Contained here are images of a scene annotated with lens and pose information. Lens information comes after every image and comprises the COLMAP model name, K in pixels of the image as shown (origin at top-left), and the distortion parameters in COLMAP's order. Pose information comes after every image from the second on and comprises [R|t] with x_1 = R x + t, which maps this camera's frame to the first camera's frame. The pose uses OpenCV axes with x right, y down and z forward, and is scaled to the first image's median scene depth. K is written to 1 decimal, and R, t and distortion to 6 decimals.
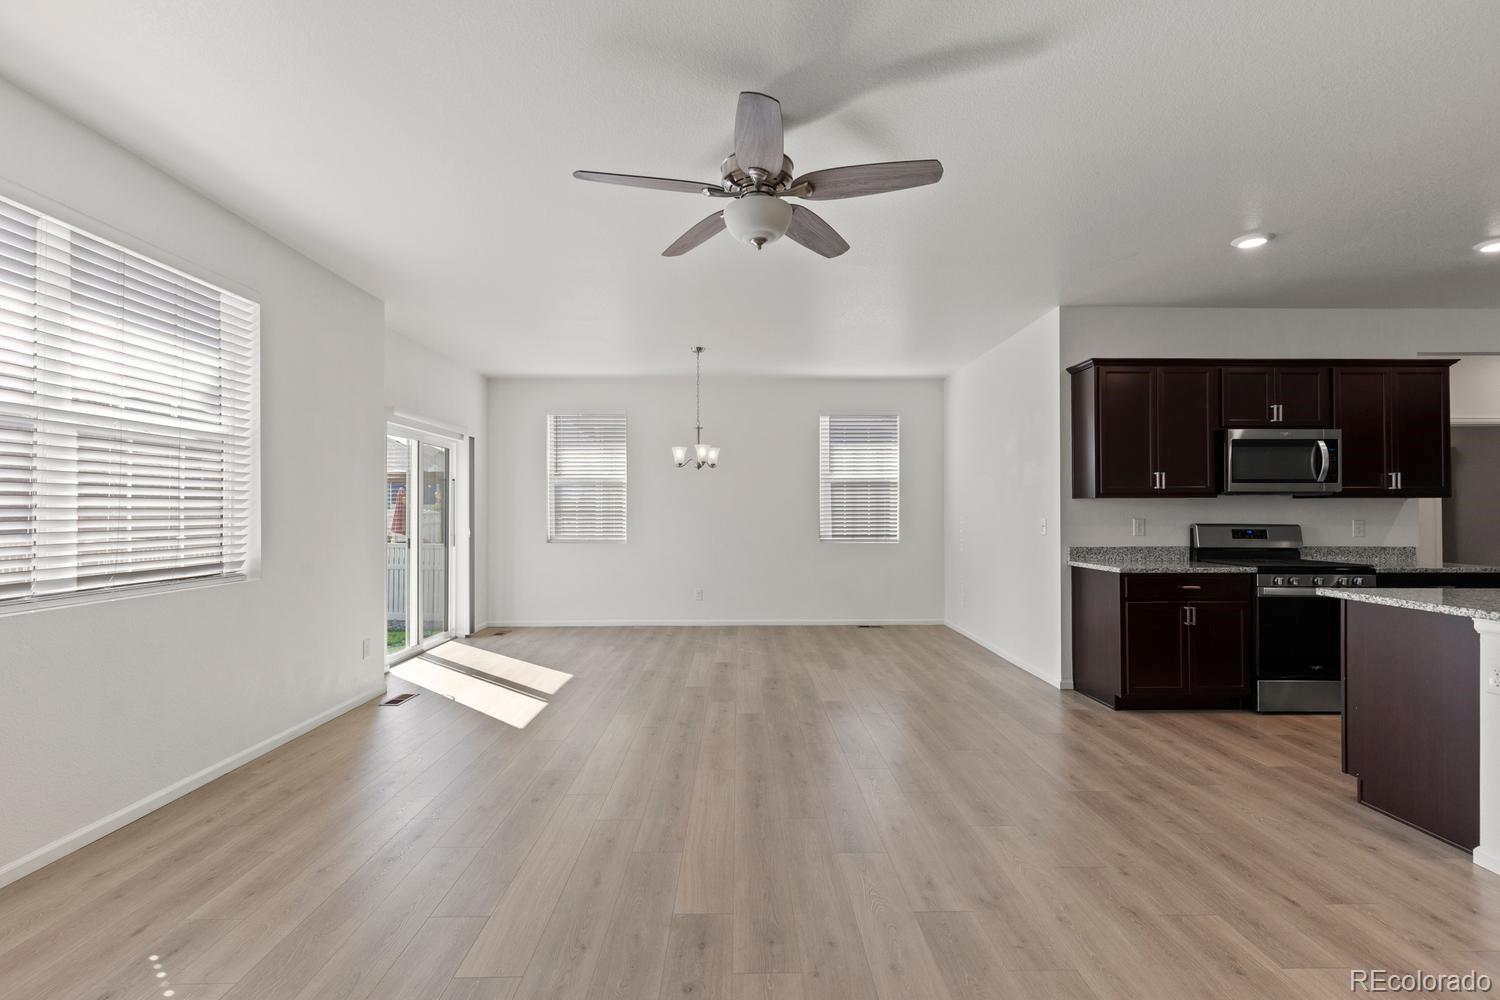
lens RADIAL K [[676.8, 0, 749.7], [0, 676.8, 504.0], [0, 0, 1]] dist [0.004346, -0.001242]
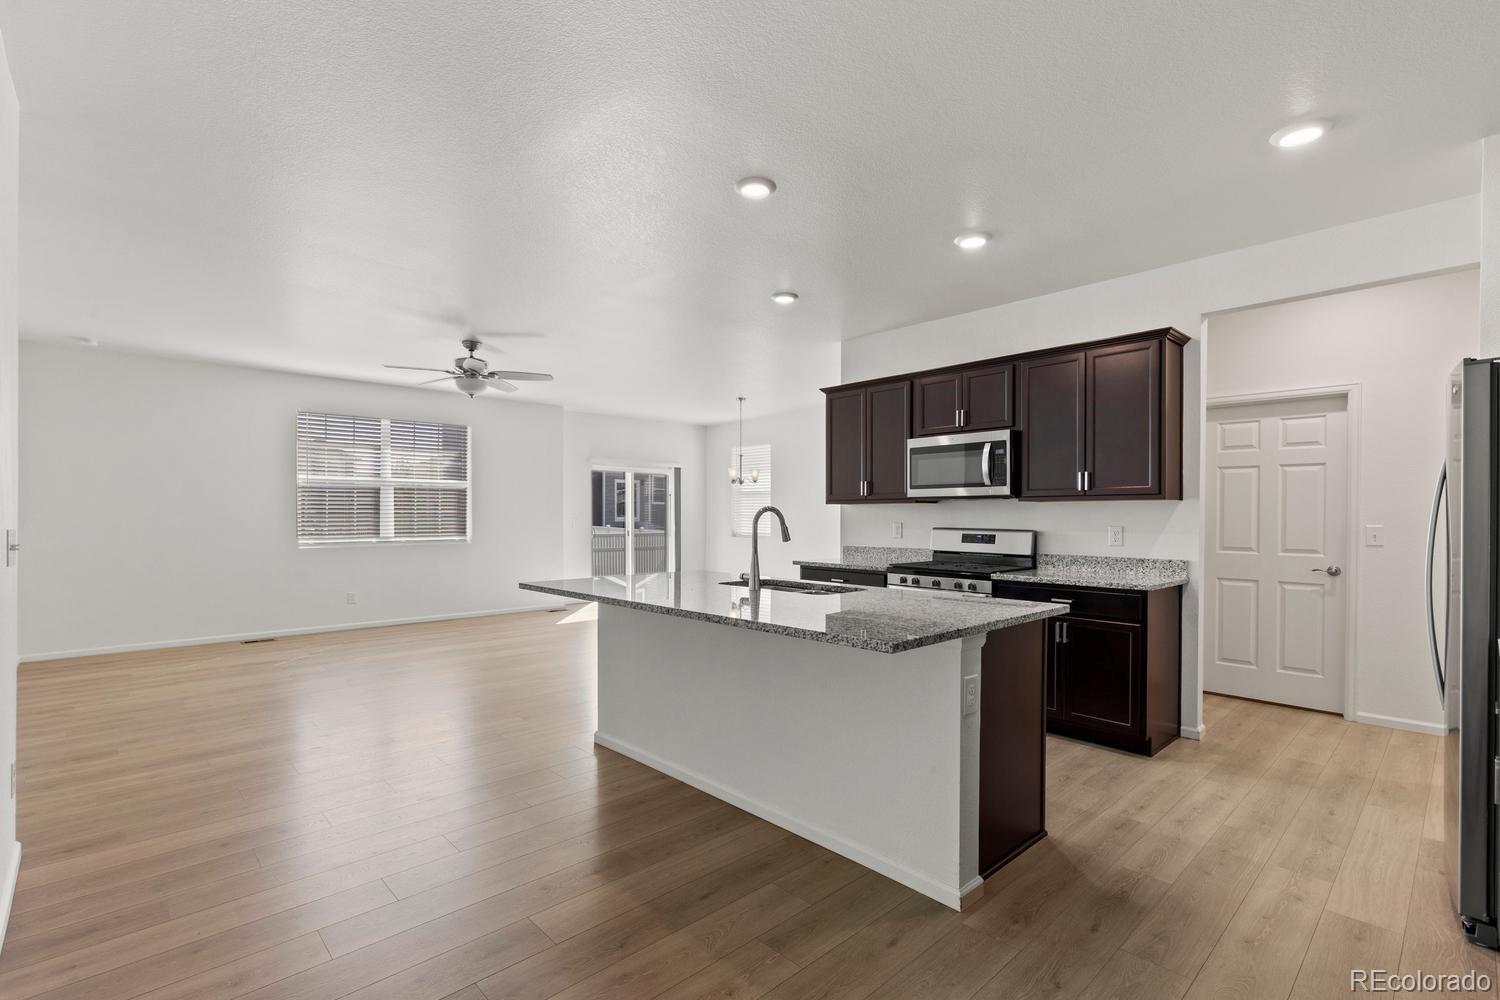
lens RADIAL K [[679.9, 0, 750.8], [0, 679.9, 517.0], [0, 0, 1]] dist [0.000431, -0.000519]
pose [[0.676003, 0.003482, -0.736891, 1.300454], [0.006034, 0.999929, 0.010261, 0.000500], [0.736874, -0.011383, 0.675934, 0.085383]]
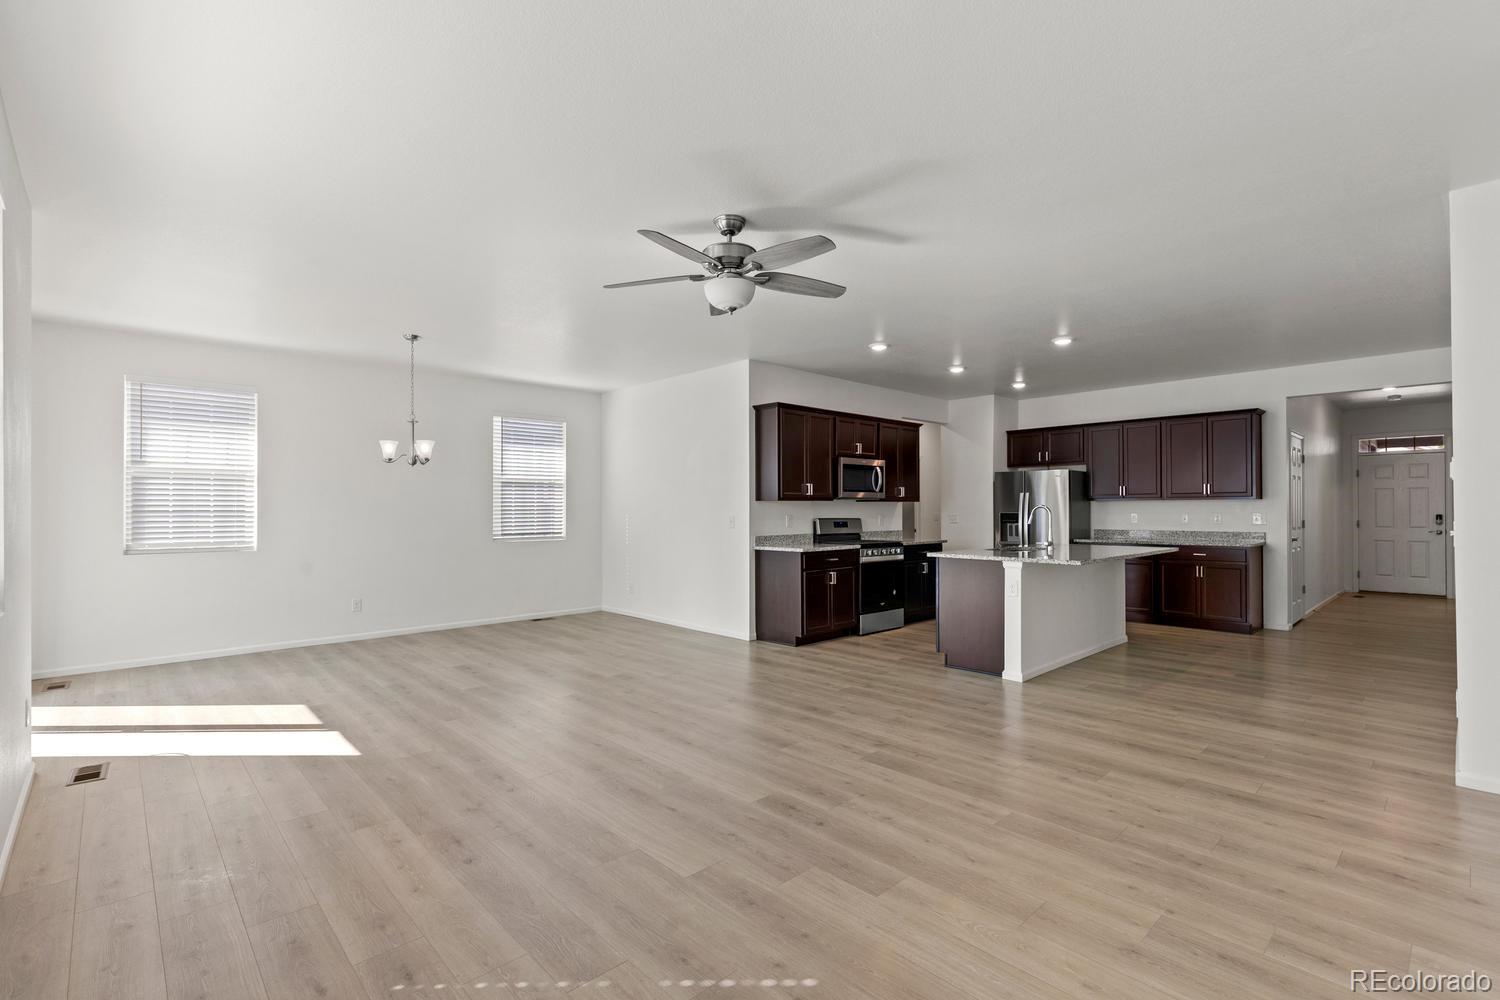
lens RADIAL K [[676.8, 0, 749.7], [0, 676.8, 504.0], [0, 0, 1]] dist [0.004346, -0.001242]
pose [[0.740395, 0.003305, 0.672164, -0.481243], [-0.004957, 0.999988, 0.000543, -0.002431], [-0.672154, -0.003734, 0.740402, -0.007899]]
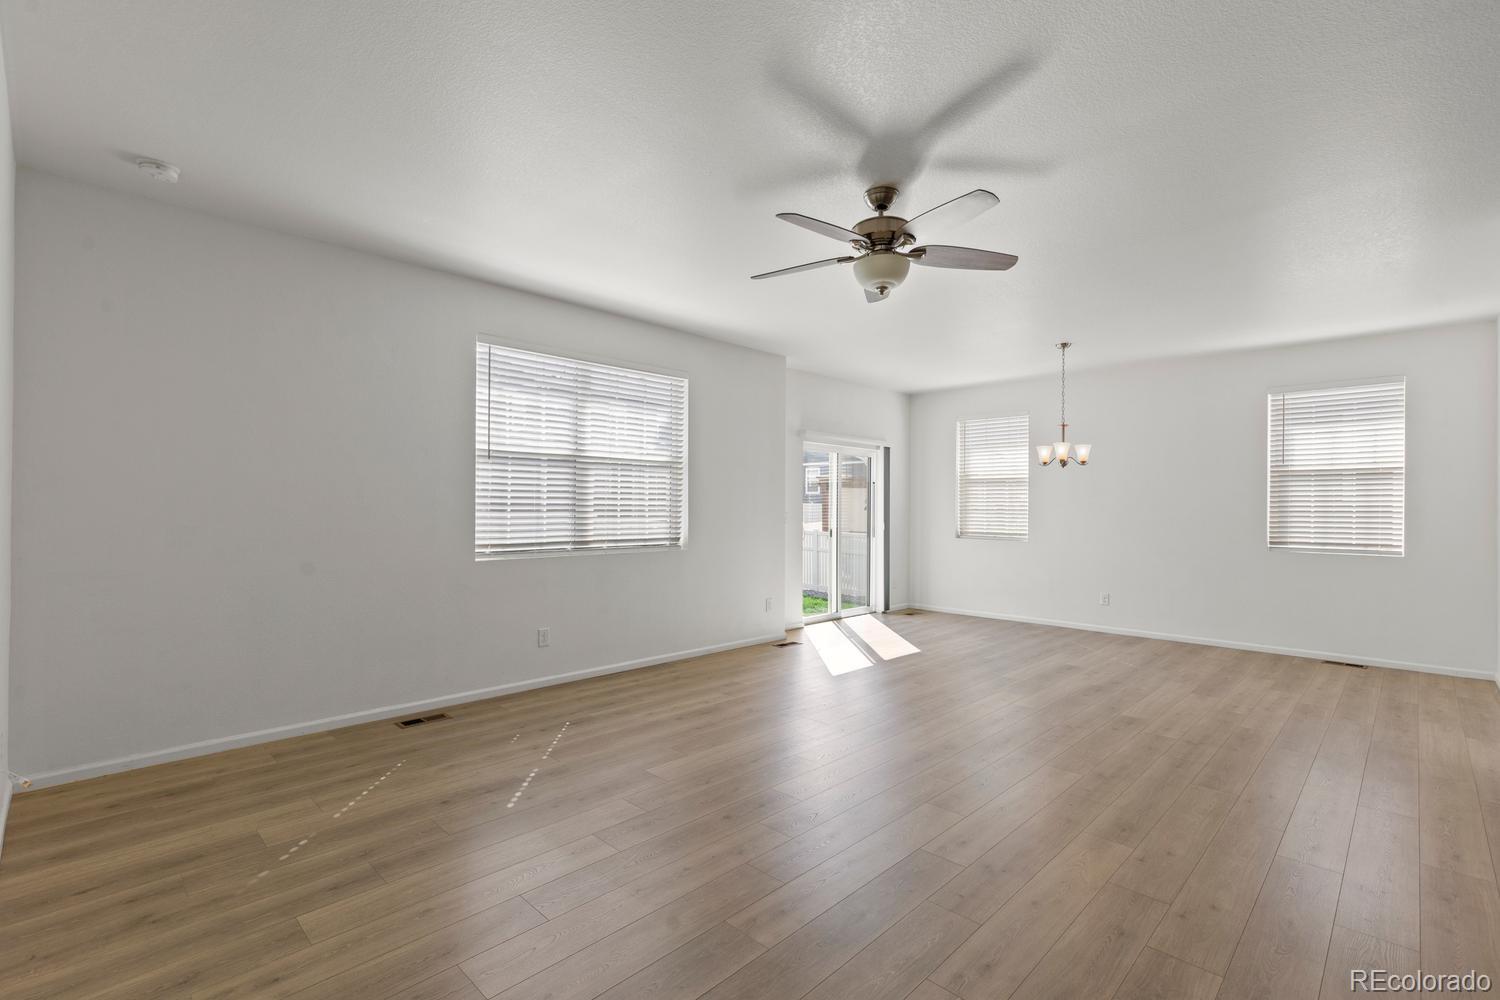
lens RADIAL K [[672.2, 0, 750.8], [0, 672.2, 503.9], [0, 0, 1]] dist [0.000493, 0.000011]
pose [[0.700814, 0.001419, -0.713342, 0.405370], [-0.000030, 0.999998, 0.001959, -0.000466], [0.713344, -0.001352, 0.700813, -0.012417]]
